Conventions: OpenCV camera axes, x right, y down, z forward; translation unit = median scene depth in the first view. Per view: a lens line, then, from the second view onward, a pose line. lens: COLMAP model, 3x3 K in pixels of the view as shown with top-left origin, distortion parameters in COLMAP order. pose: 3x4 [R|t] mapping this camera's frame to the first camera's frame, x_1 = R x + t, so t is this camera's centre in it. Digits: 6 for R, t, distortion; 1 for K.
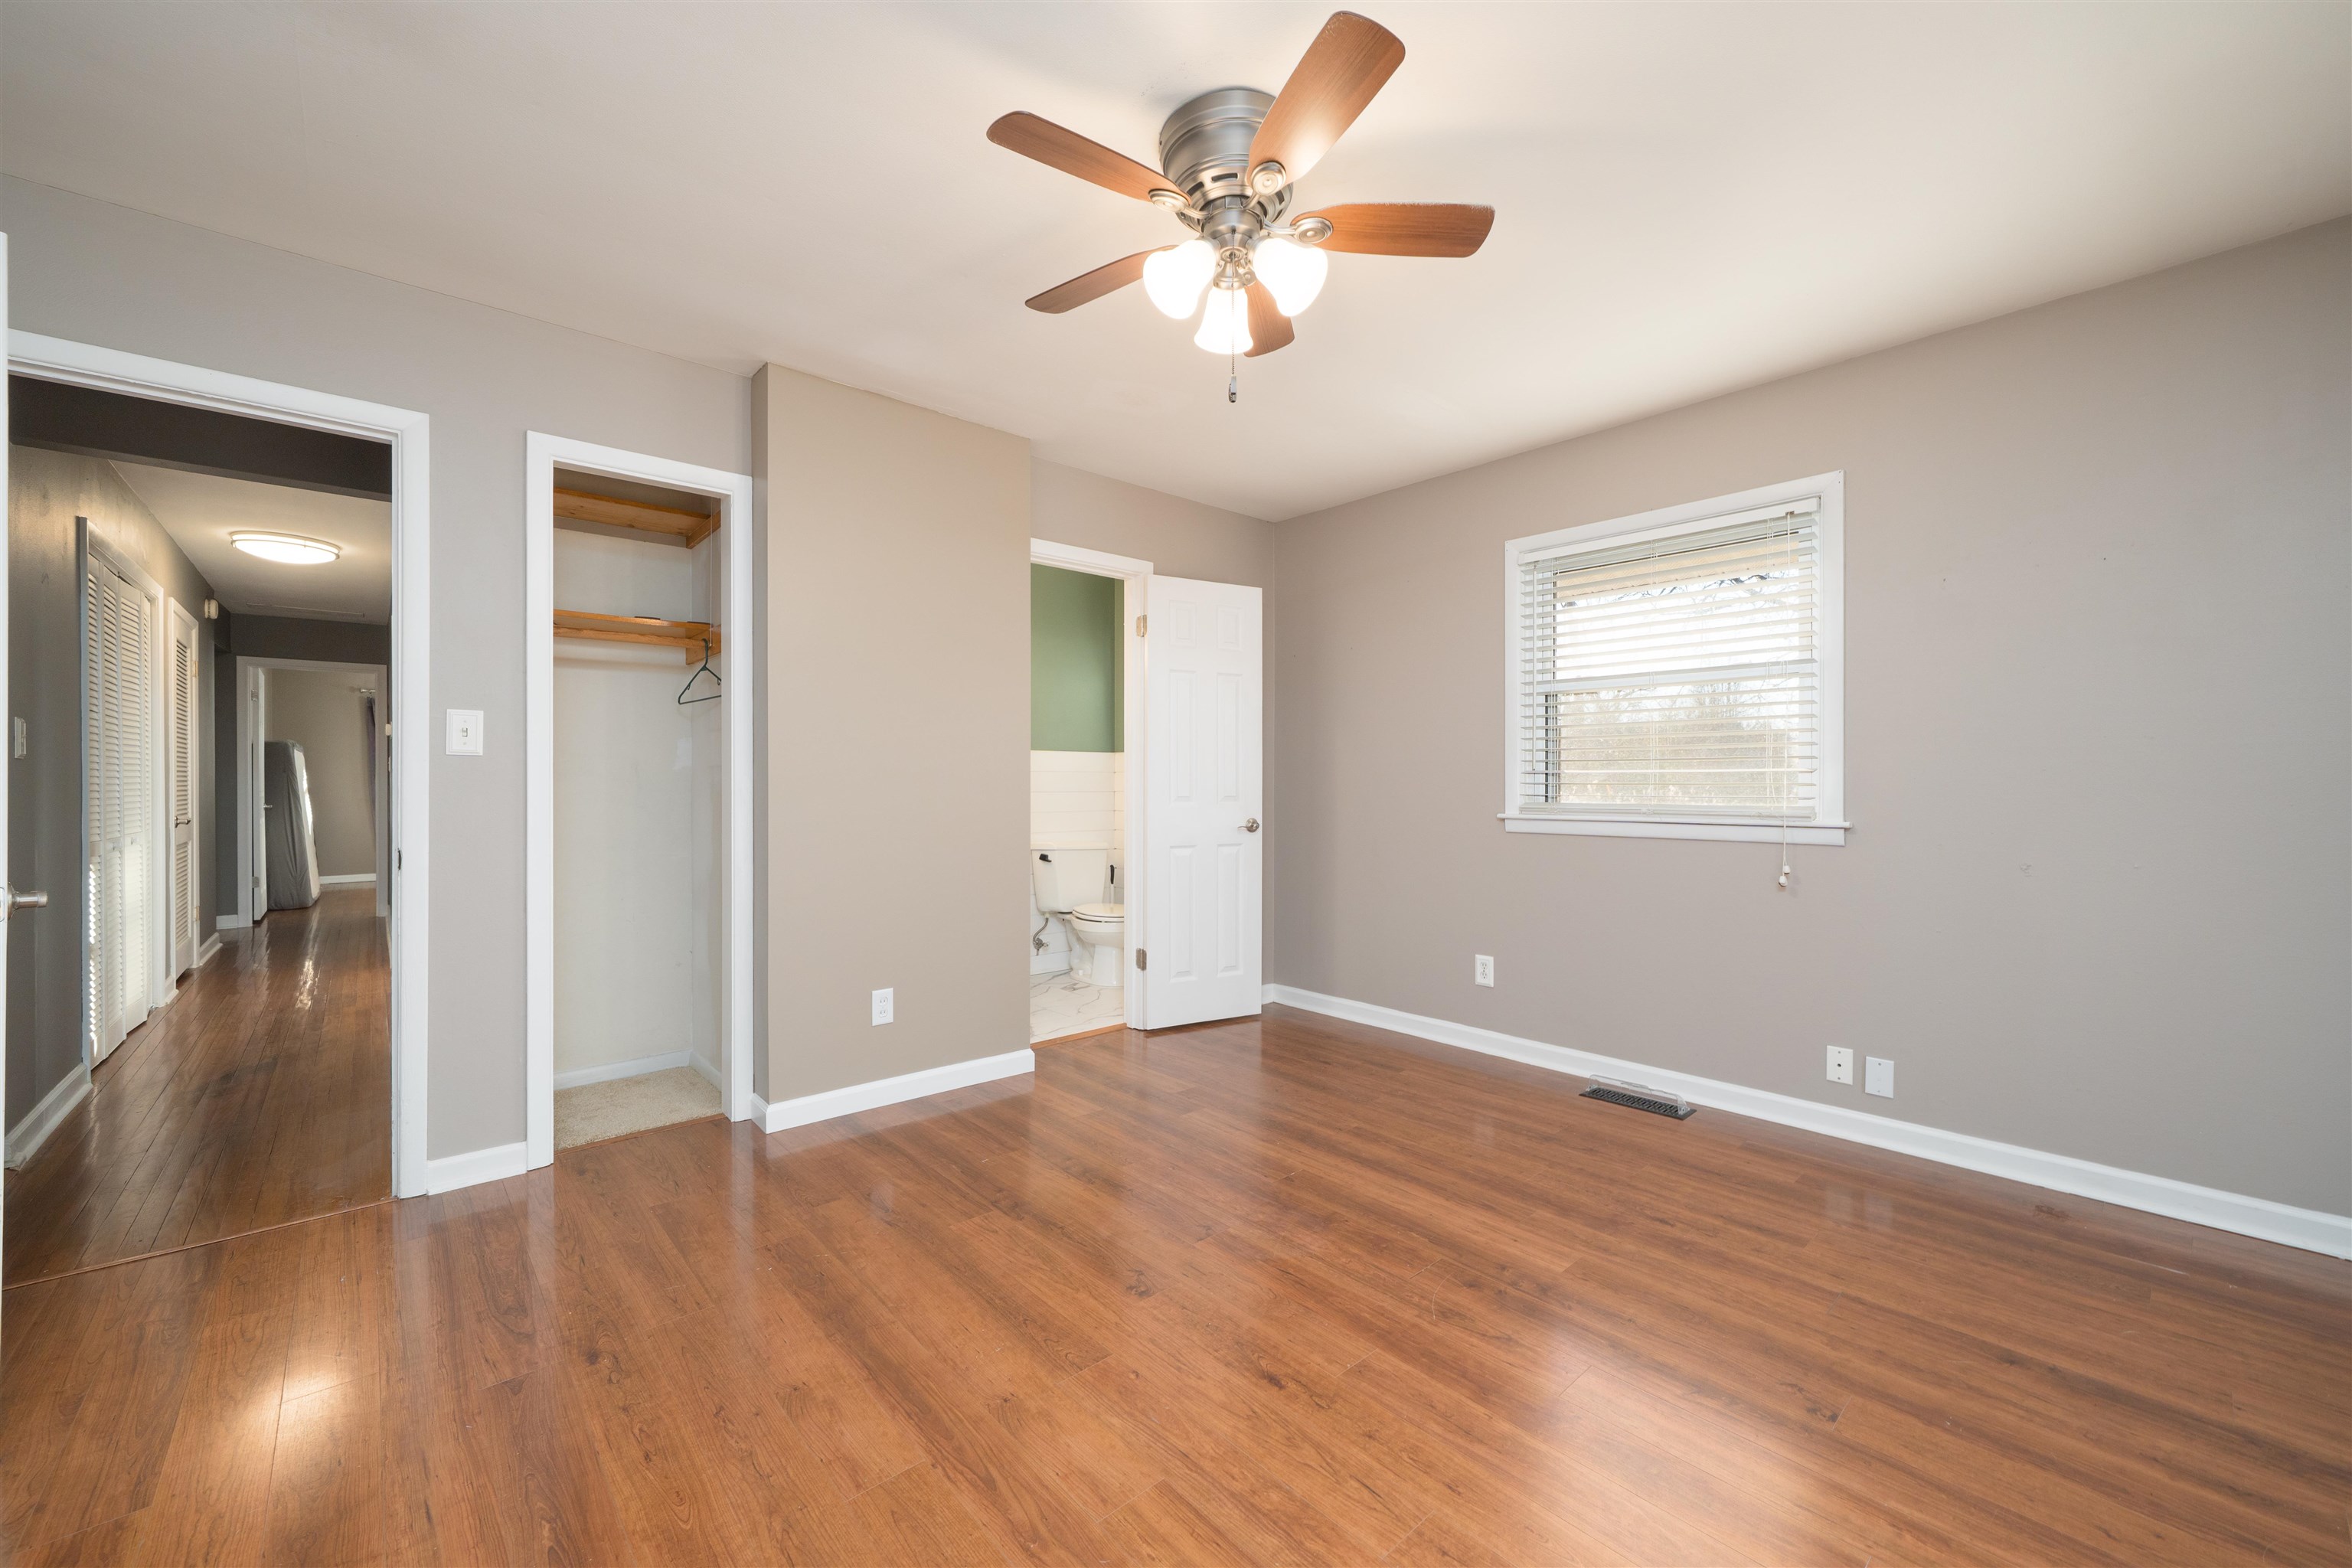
lens RADIAL K [[922.2, 0, 1161.1], [0, 922.2, 787.1], [0, 0, 1]] dist [-0.001103, -0.000103]
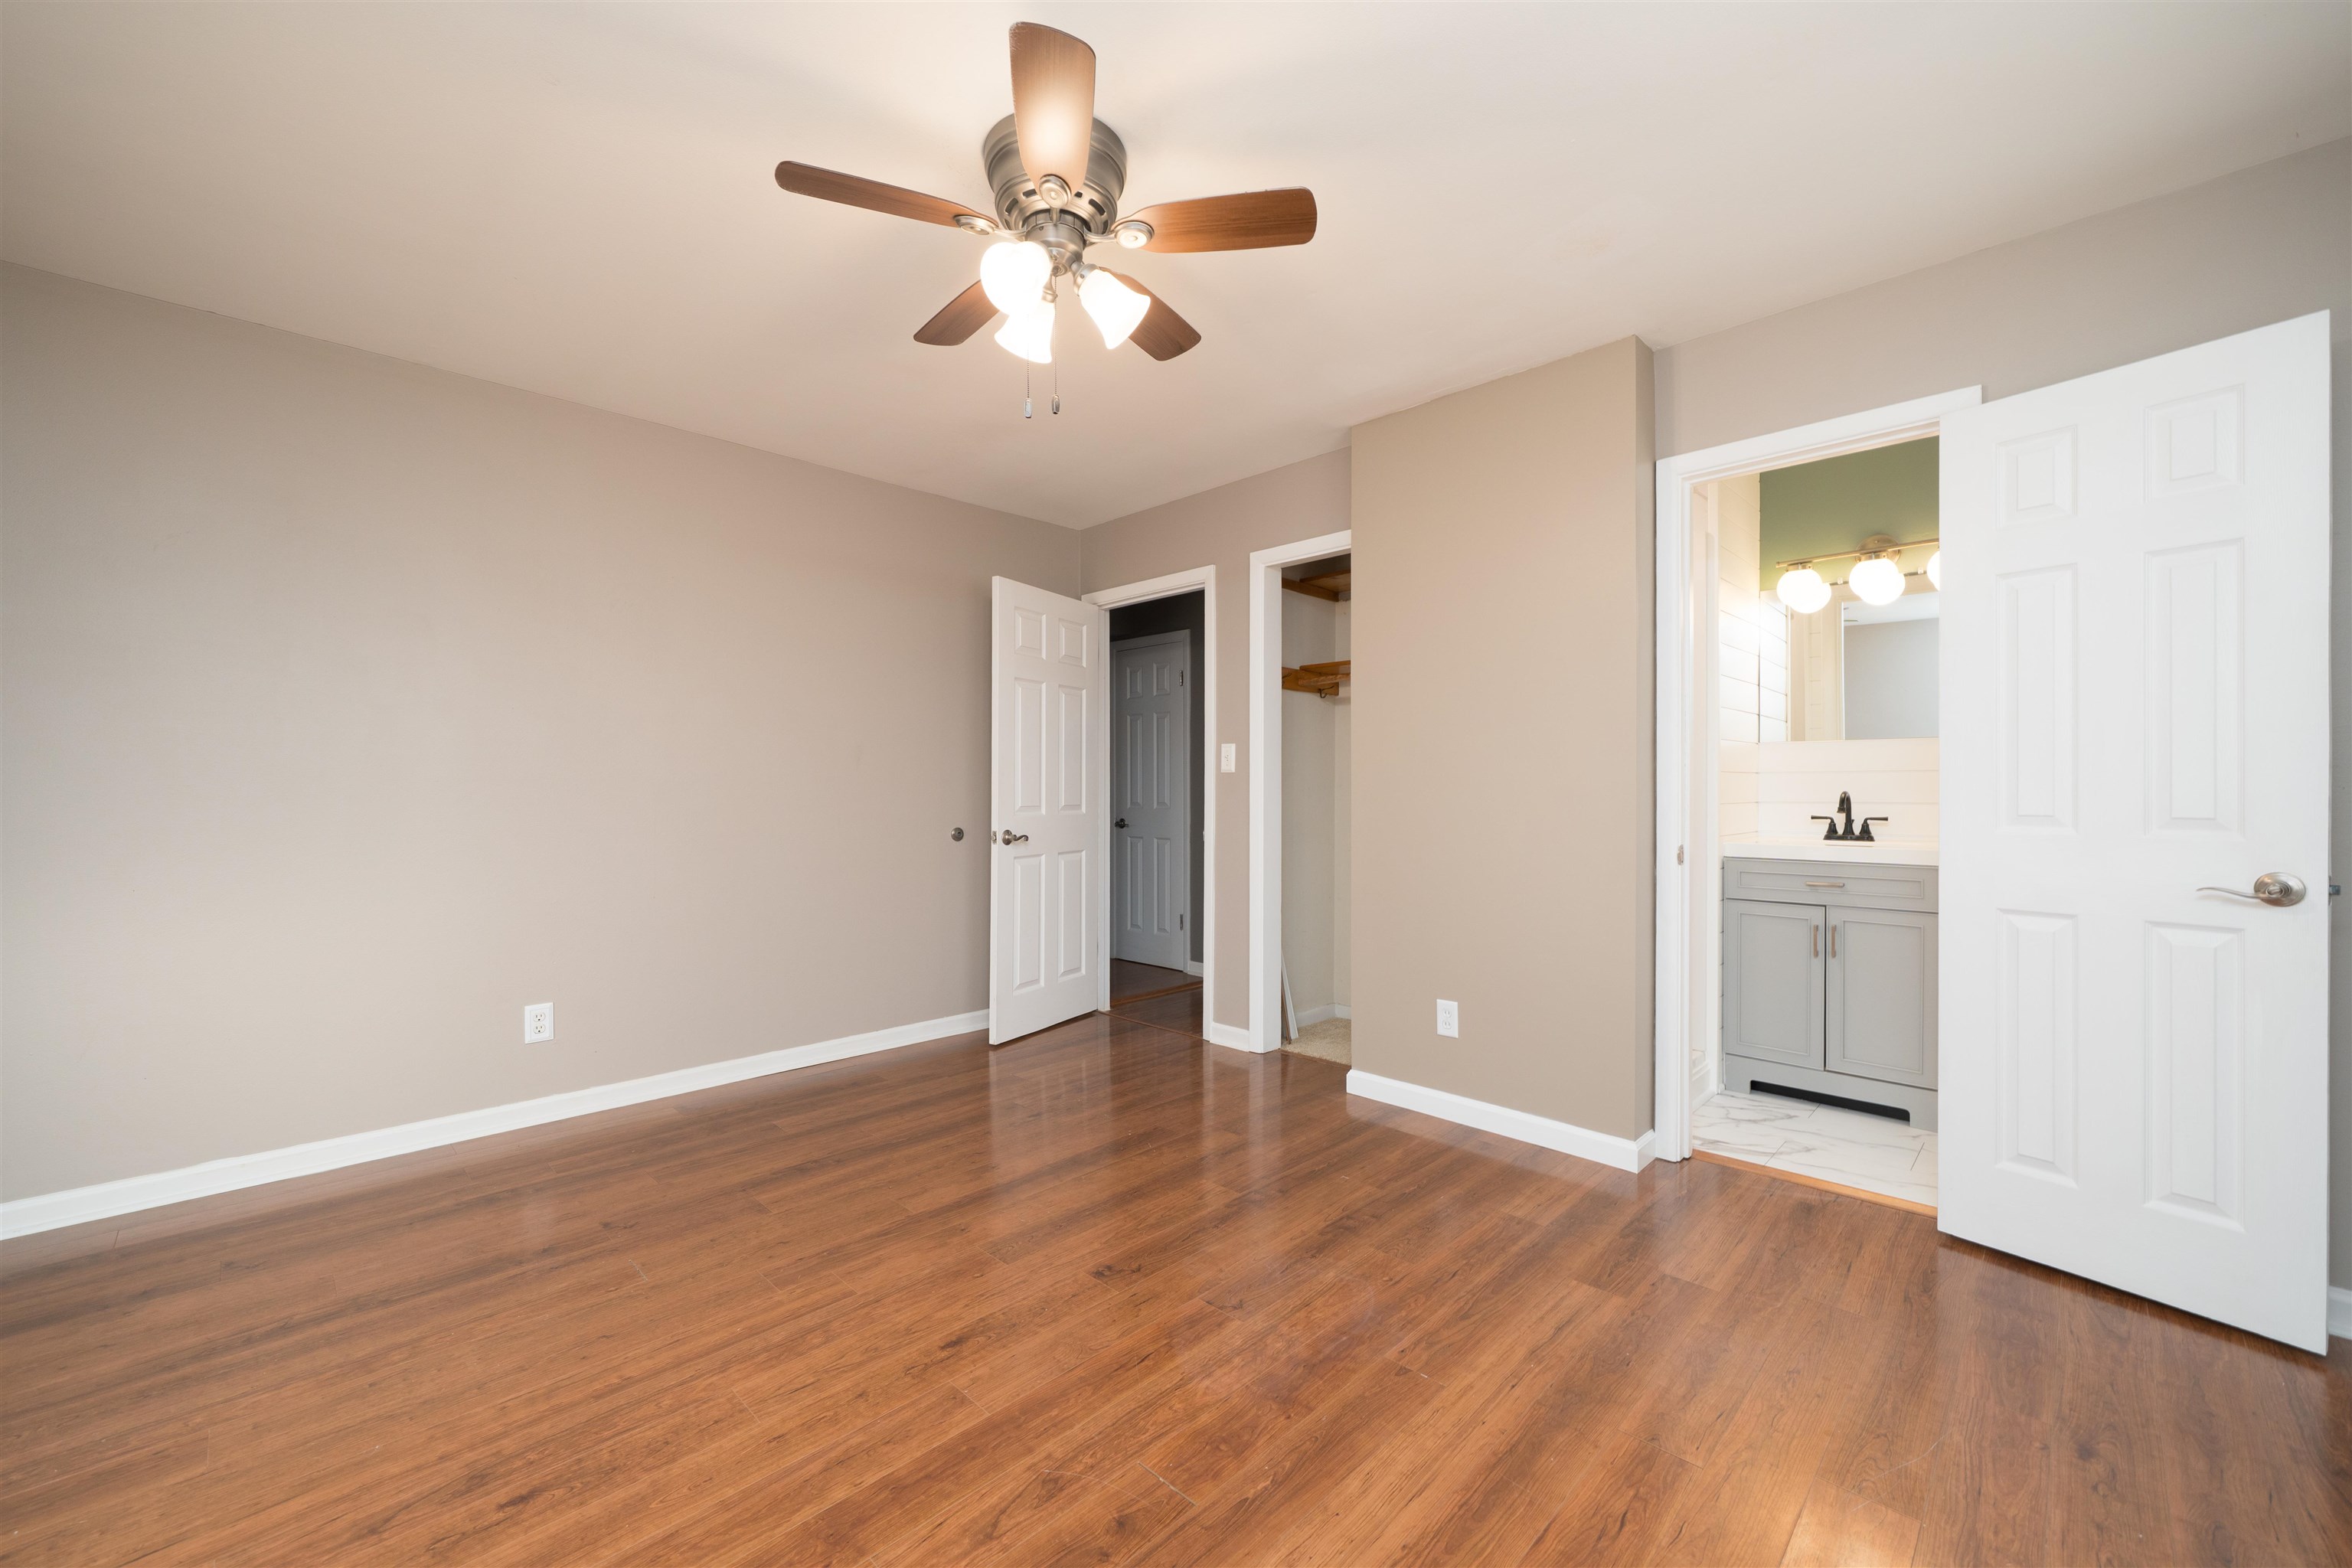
lens RADIAL K [[922.2, 0, 1161.1], [0, 922.2, 787.1], [0, 0, 1]] dist [-0.001103, -0.000103]
pose [[0.065650, -0.004088, -0.997834, 0.786178], [-0.001738, 0.999990, -0.004211, -0.003226], [0.997841, 0.002011, 0.065642, 0.754666]]
